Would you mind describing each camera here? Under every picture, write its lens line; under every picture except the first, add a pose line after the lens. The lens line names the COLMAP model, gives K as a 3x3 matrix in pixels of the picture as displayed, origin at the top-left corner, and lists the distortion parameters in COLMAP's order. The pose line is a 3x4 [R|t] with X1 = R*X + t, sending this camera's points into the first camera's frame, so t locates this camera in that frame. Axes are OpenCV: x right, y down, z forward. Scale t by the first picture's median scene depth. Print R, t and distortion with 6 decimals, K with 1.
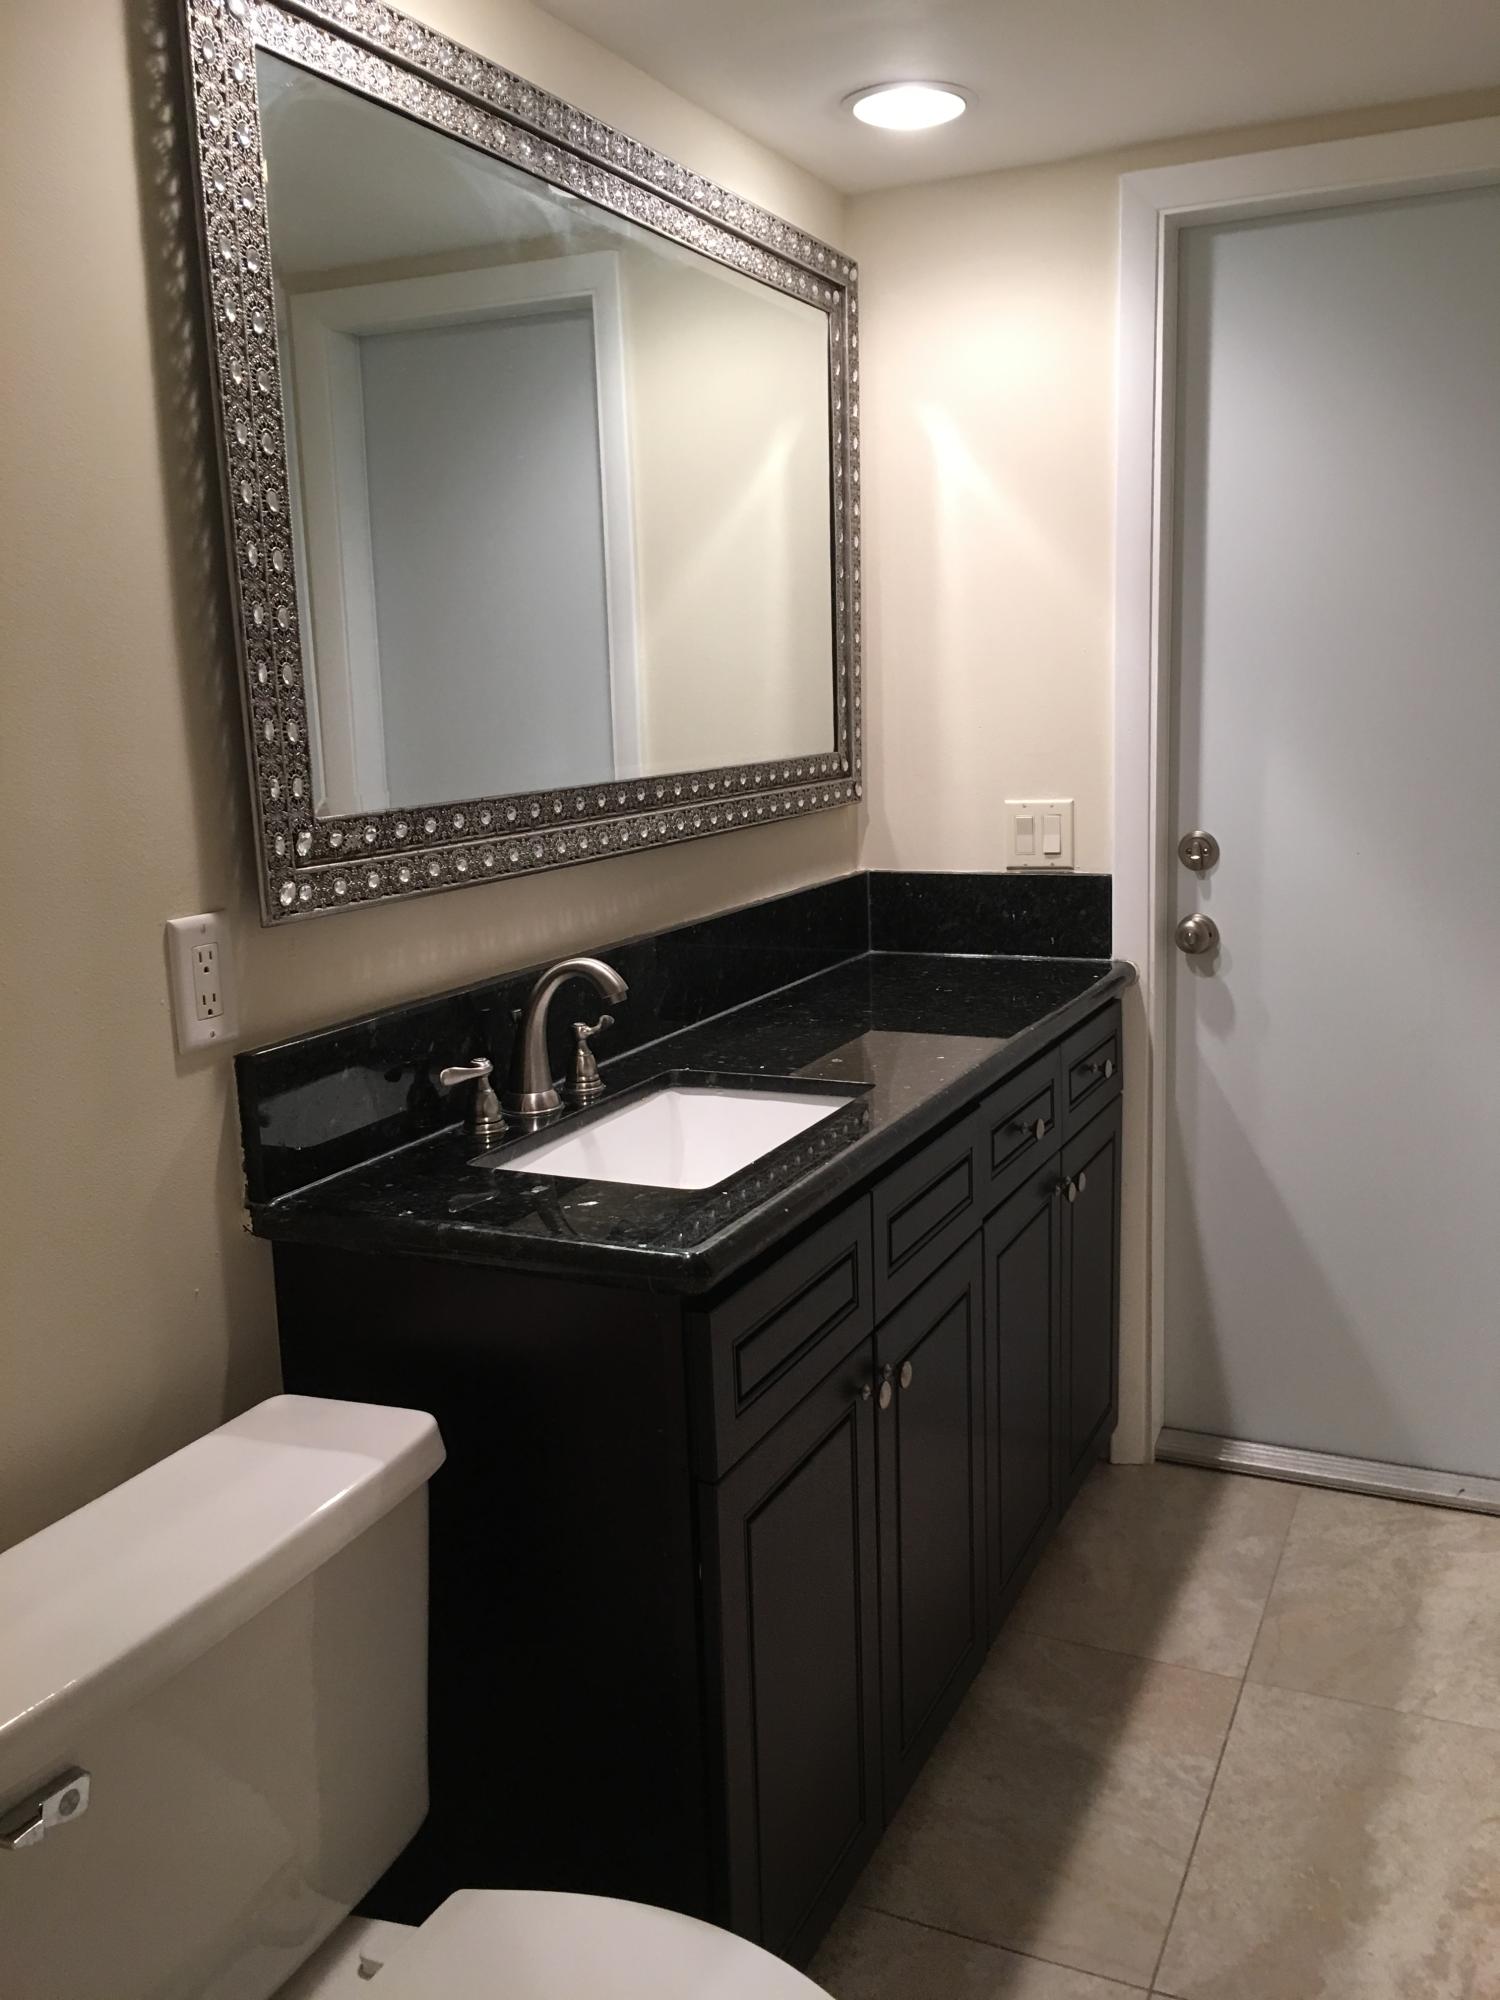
lens RADIAL K [[1717.3, 0, 750.0], [0, 1717.3, 1000.0], [0, 0, 1]] dist [0.099178, -0.158634]
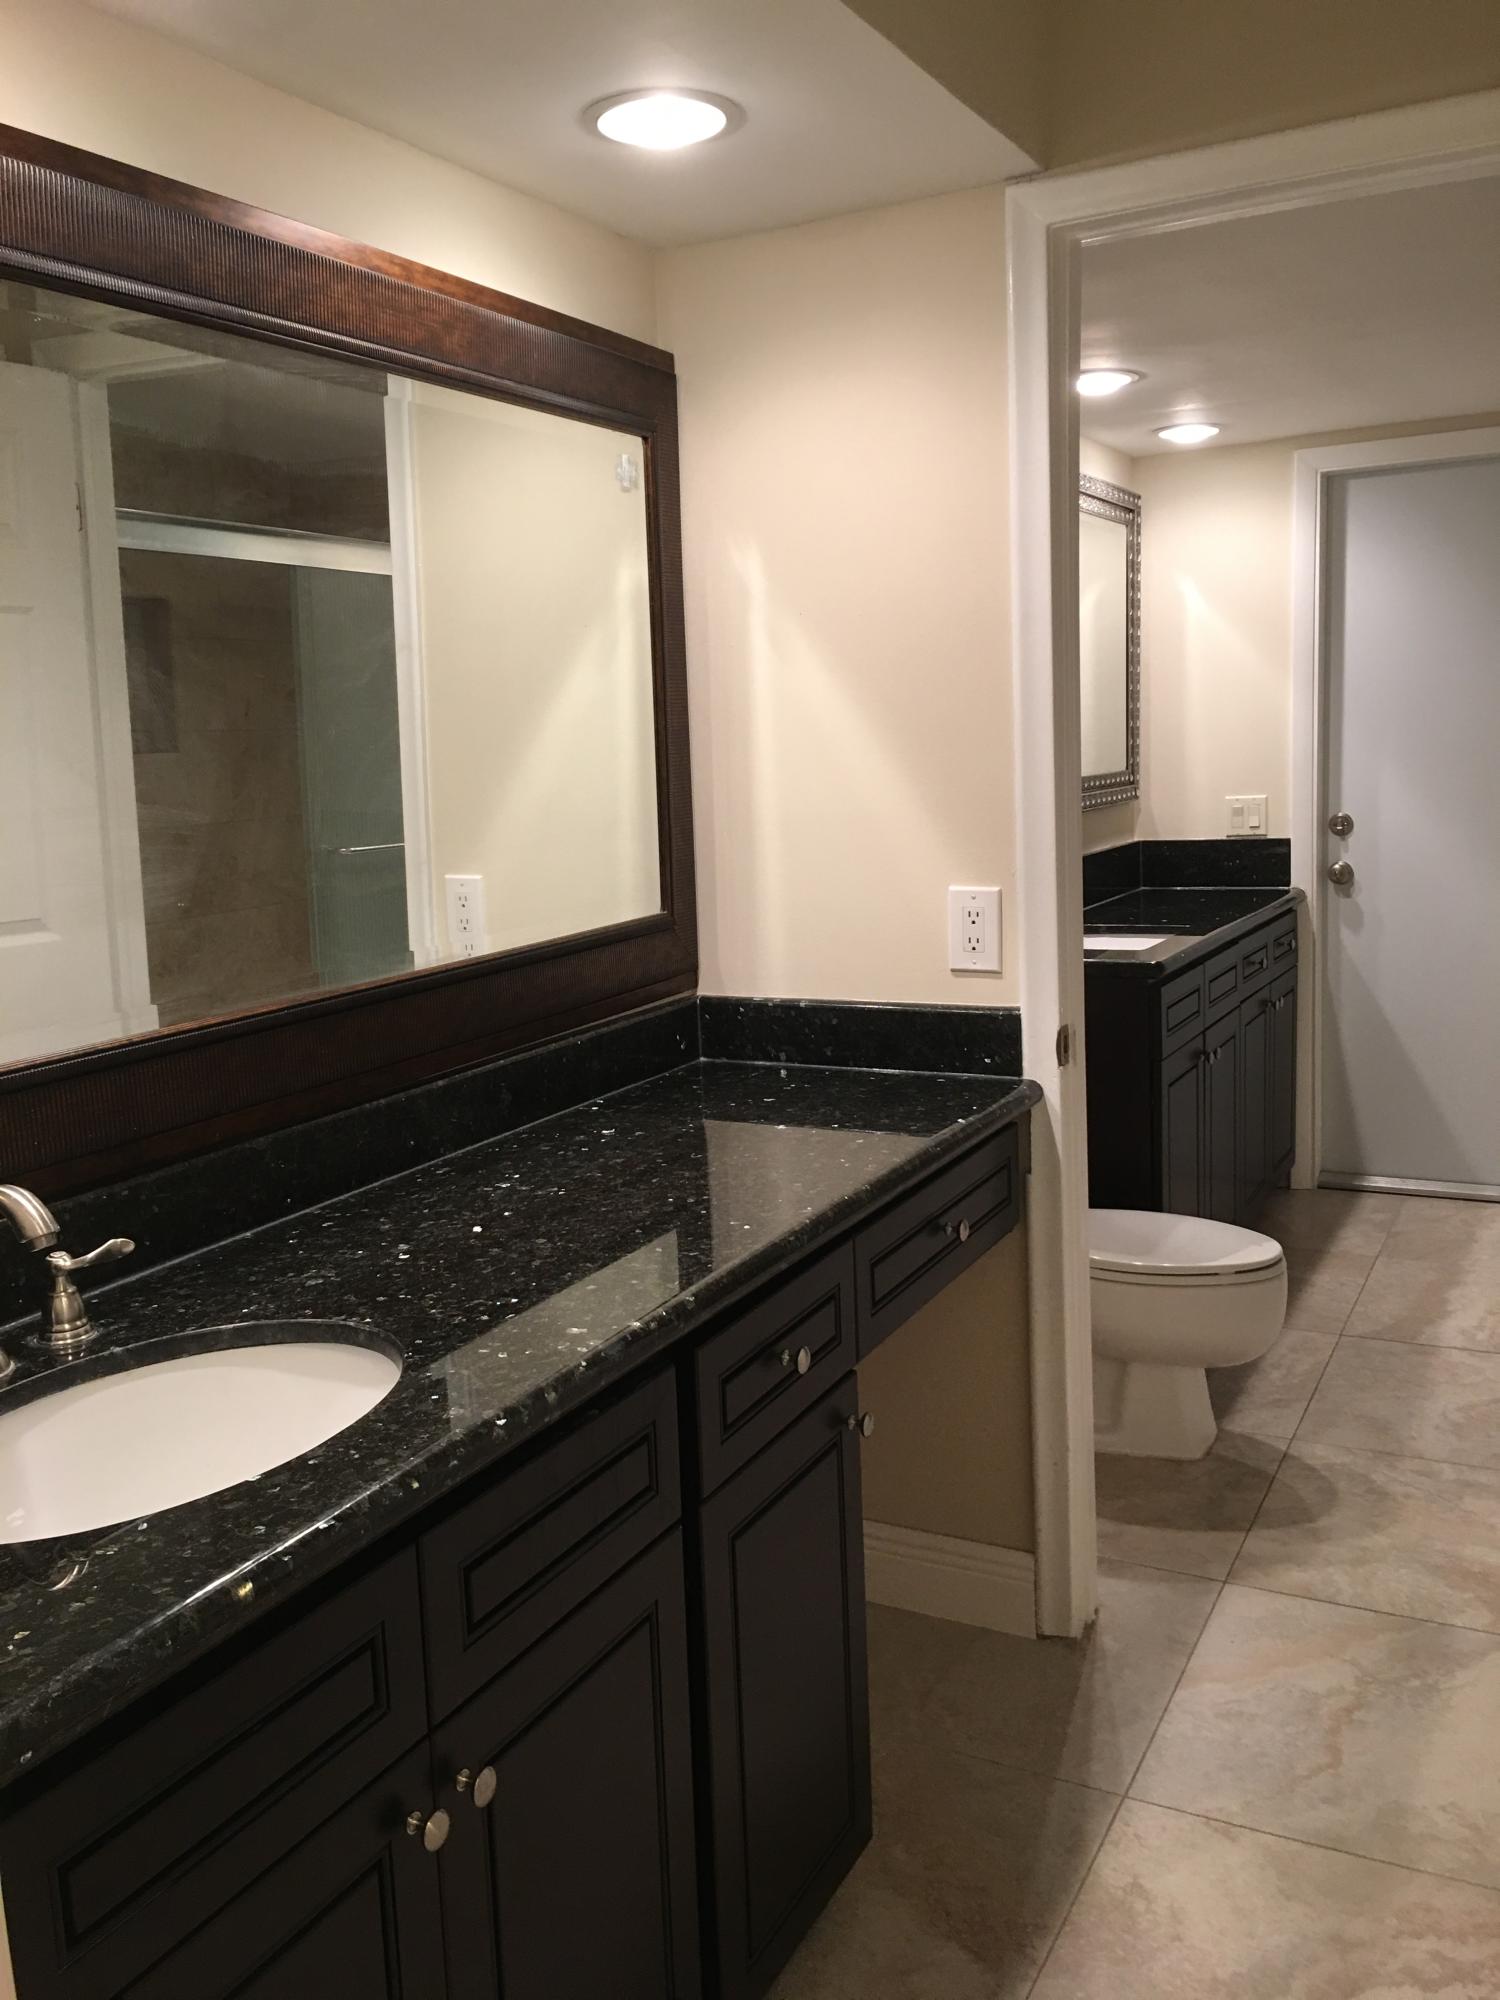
lens RADIAL K [[1681.4, 0, 750.0], [0, 1681.4, 1000.0], [0, 0, 1]] dist [0.081867, -0.118568]
pose [[0.998616, -0.006401, -0.052200, -0.243746], [0.005049, 0.999649, -0.025992, 0.130930], [0.052348, 0.025692, 0.998298, -0.720345]]
